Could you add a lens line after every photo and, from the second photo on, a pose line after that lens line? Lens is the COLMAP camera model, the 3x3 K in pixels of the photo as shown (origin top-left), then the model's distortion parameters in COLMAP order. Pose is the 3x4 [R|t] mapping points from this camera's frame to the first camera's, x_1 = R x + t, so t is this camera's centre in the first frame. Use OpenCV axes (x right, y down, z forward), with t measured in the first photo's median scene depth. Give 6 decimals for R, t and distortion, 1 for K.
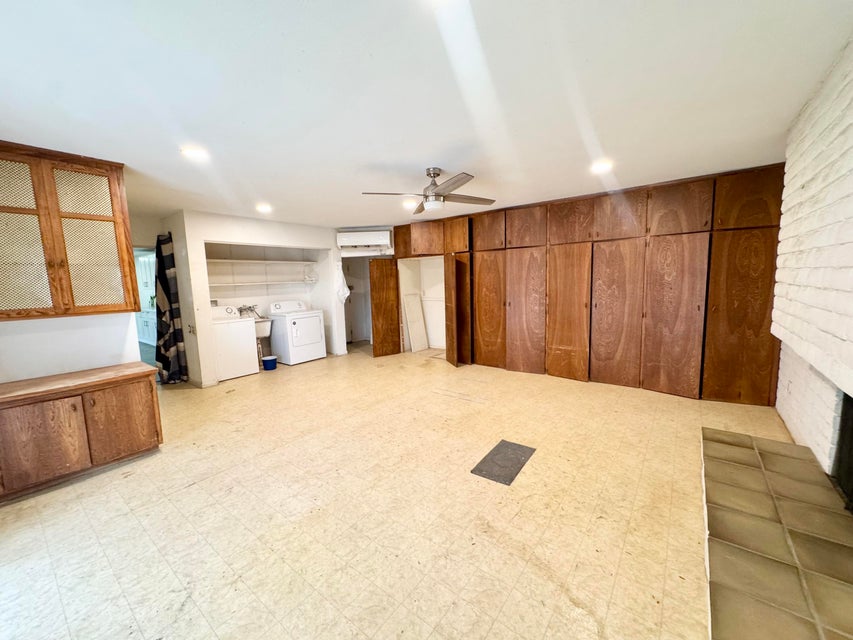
lens RADIAL K [[343.4, 0, 425.3], [0, 343.4, 321.0], [0, 0, 1]] dist [-0.001810, 0.000160]
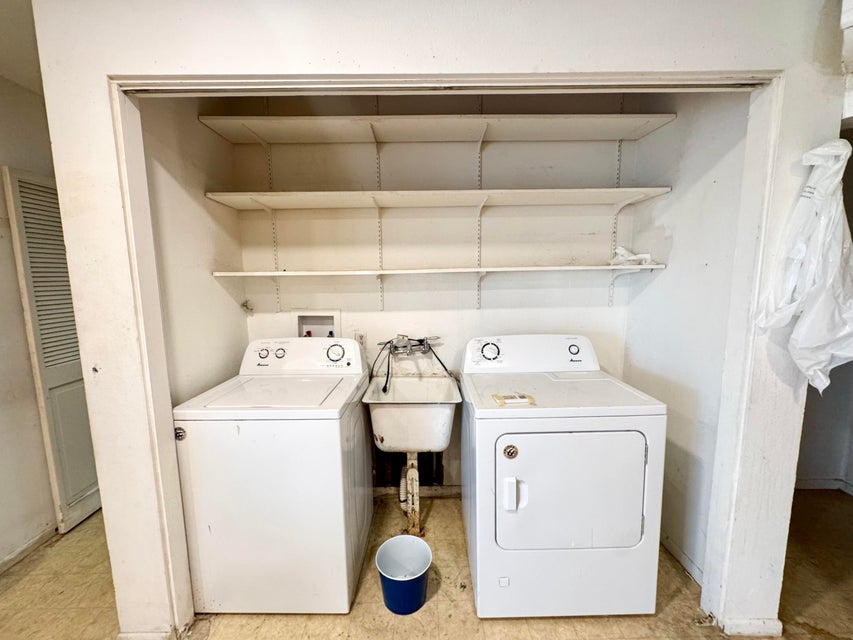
lens RADIAL K [[343.4, 0, 431.9], [0, 343.4, 317.6], [0, 0, 1]] dist [-0.001810, 0.000160]
pose [[0.619075, 0.115227, -0.776833, -0.232335], [-0.098483, 0.992760, 0.068772, -0.082919], [0.779132, 0.033930, 0.625940, 0.757625]]
